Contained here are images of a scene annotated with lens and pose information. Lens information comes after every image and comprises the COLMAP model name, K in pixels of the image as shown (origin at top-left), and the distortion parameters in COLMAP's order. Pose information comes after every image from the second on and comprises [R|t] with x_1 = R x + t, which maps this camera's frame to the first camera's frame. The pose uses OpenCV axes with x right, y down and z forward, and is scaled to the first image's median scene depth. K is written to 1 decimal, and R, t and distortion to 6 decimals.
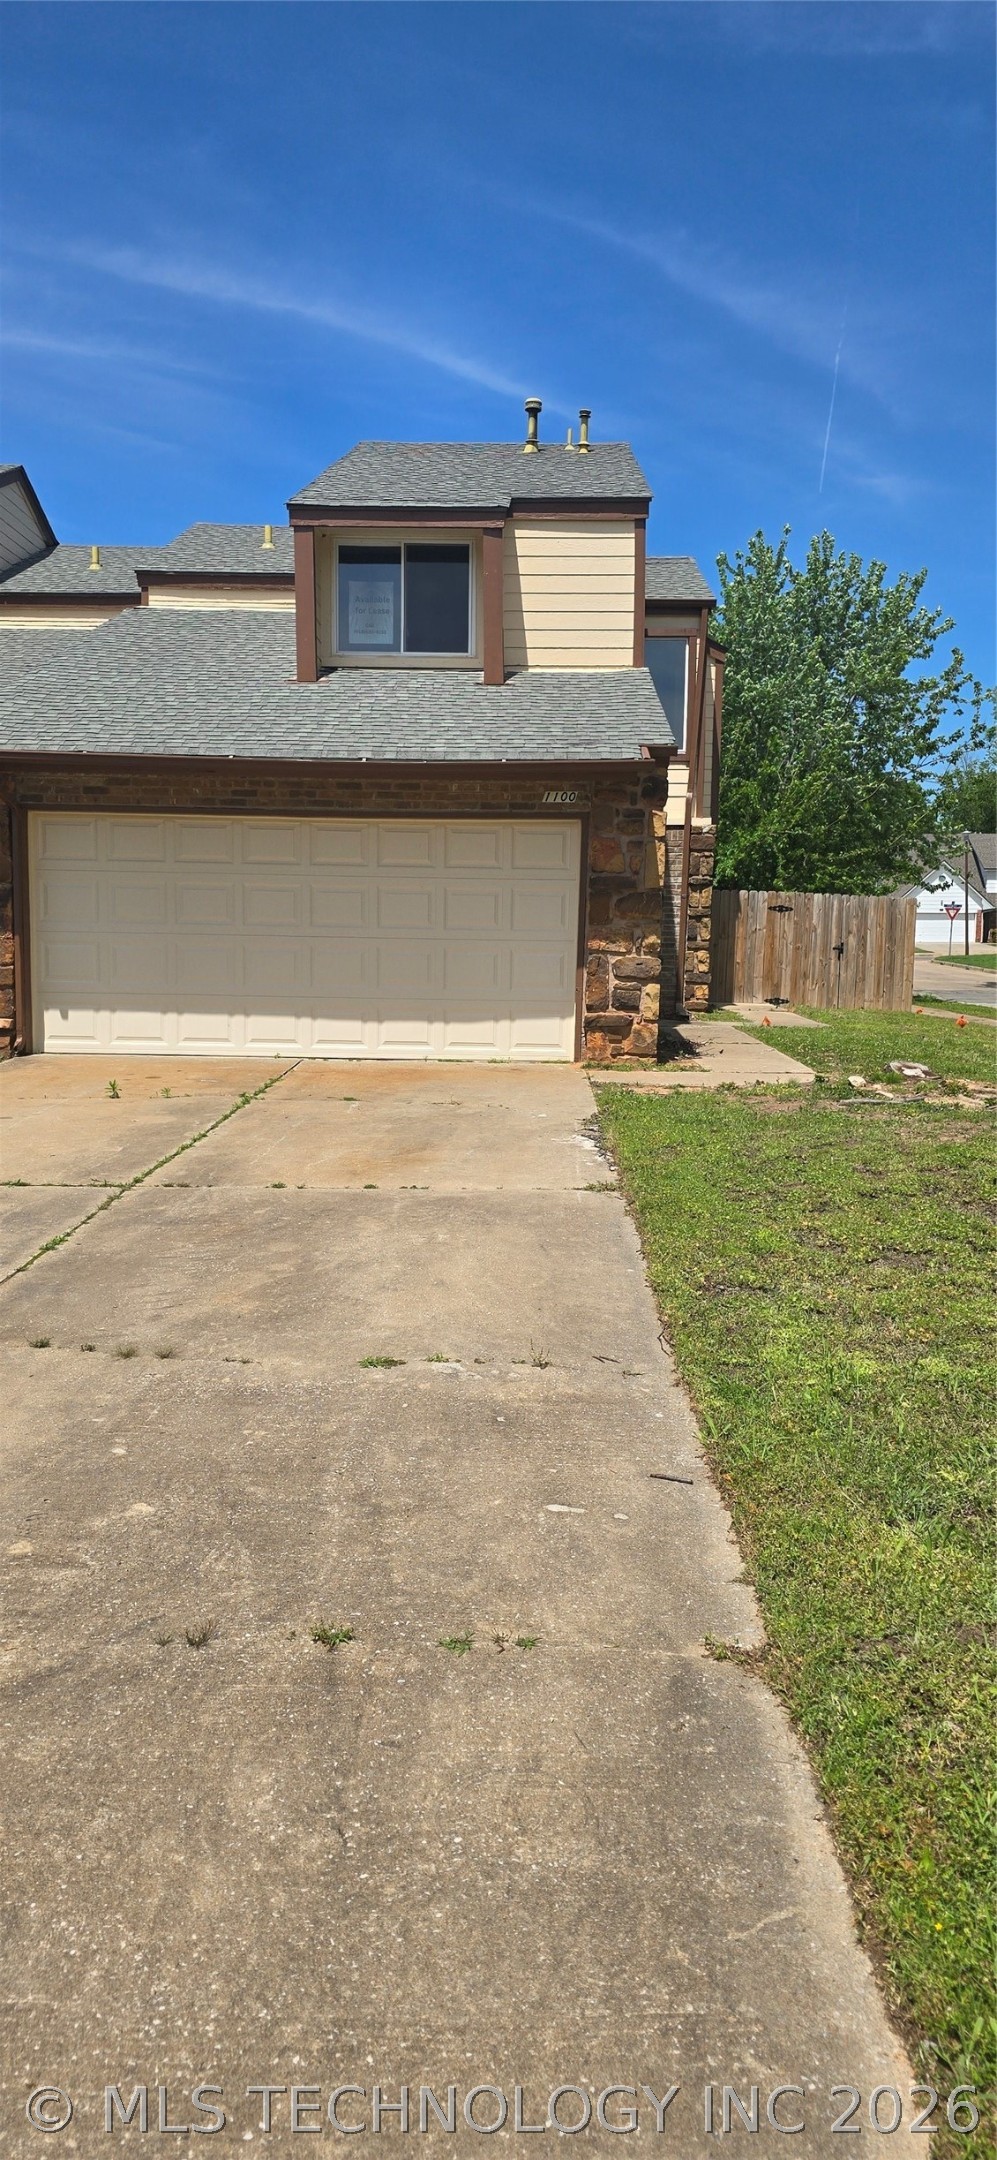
lens RADIAL K [[1506.0, 0, 502.2], [0, 1506.0, 1079.6], [0, 0, 1]] dist [0.068954, -0.067107]
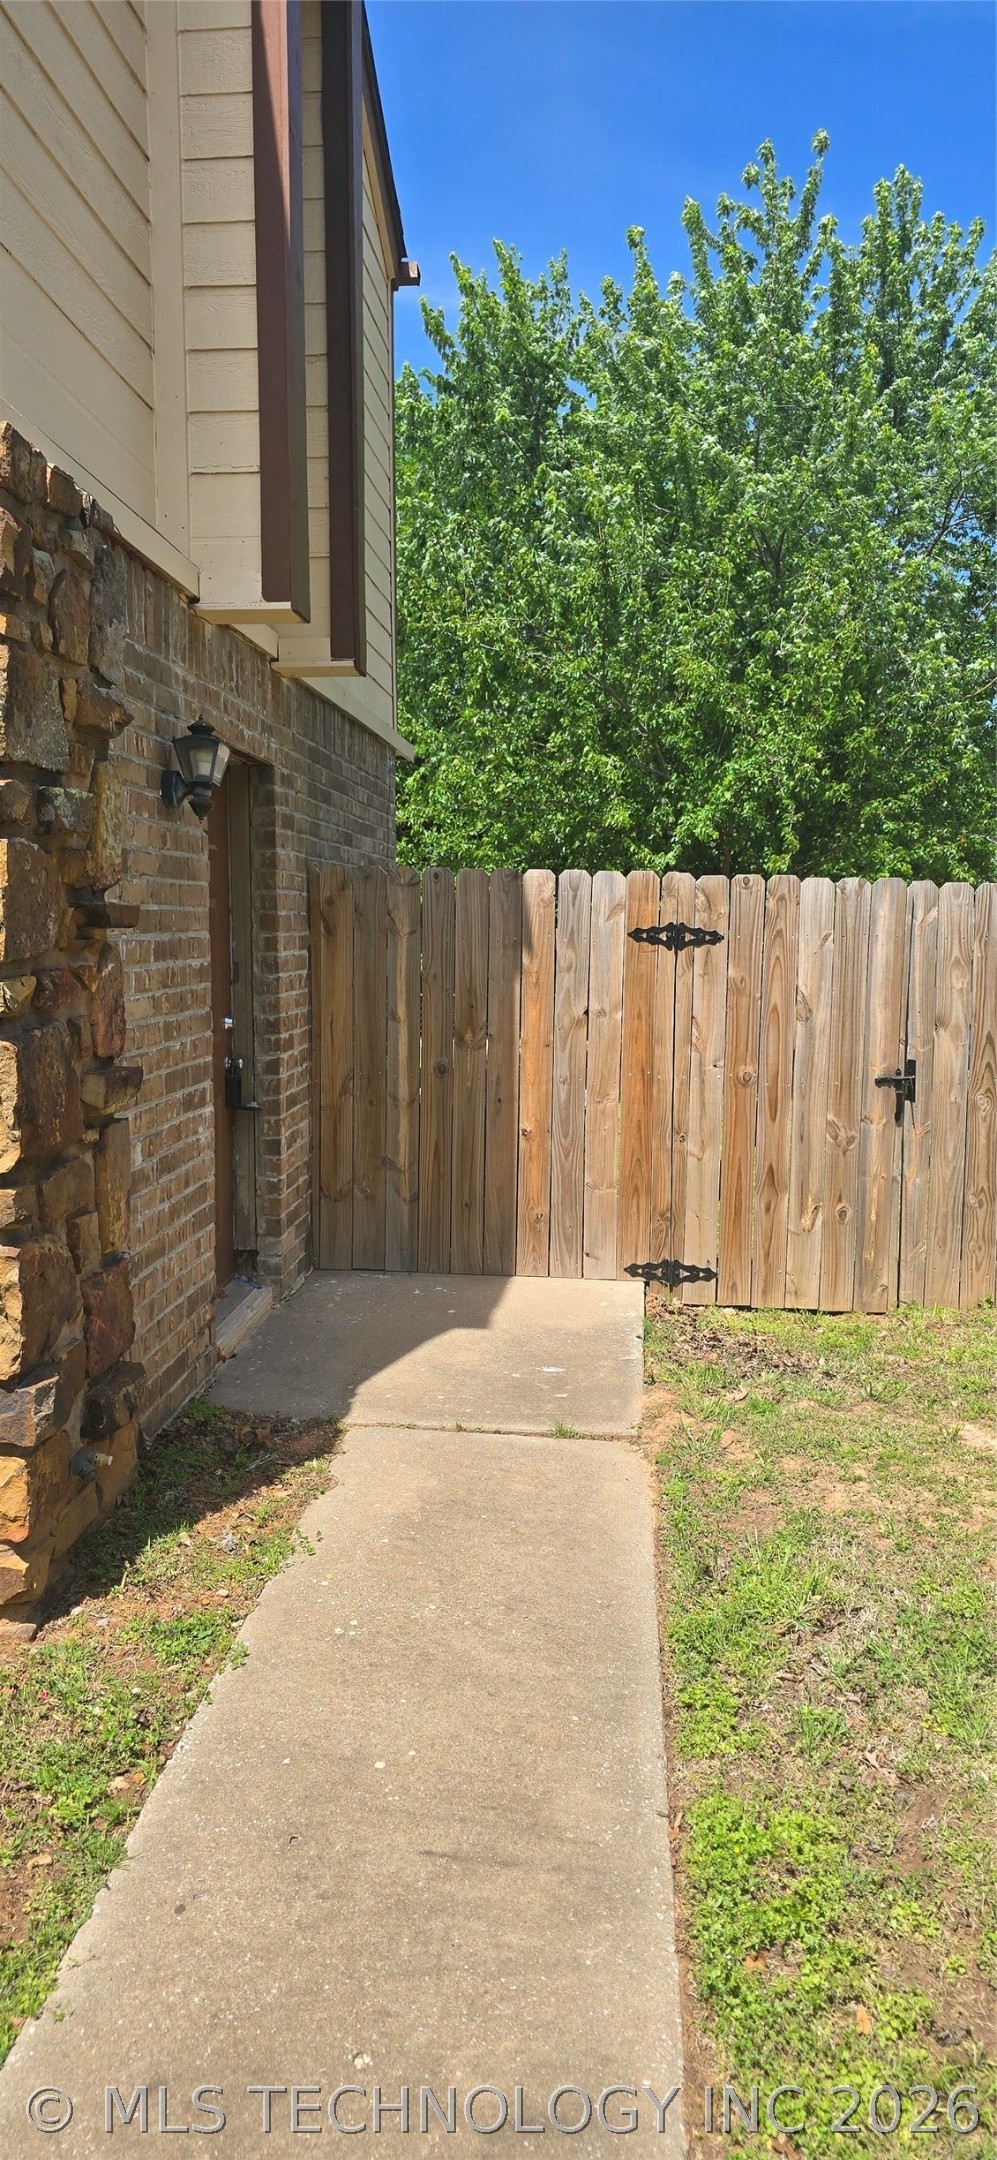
lens RADIAL K [[1533.9, 0, 492.3], [0, 1533.9, 1110.1], [0, 0, 1]] dist [0.059237, -0.057546]
pose [[0.997670, -0.003140, -0.068145, 0.169310], [0.004022, 0.999910, 0.012799, -0.085423], [0.068098, -0.013043, 0.997593, 0.721345]]
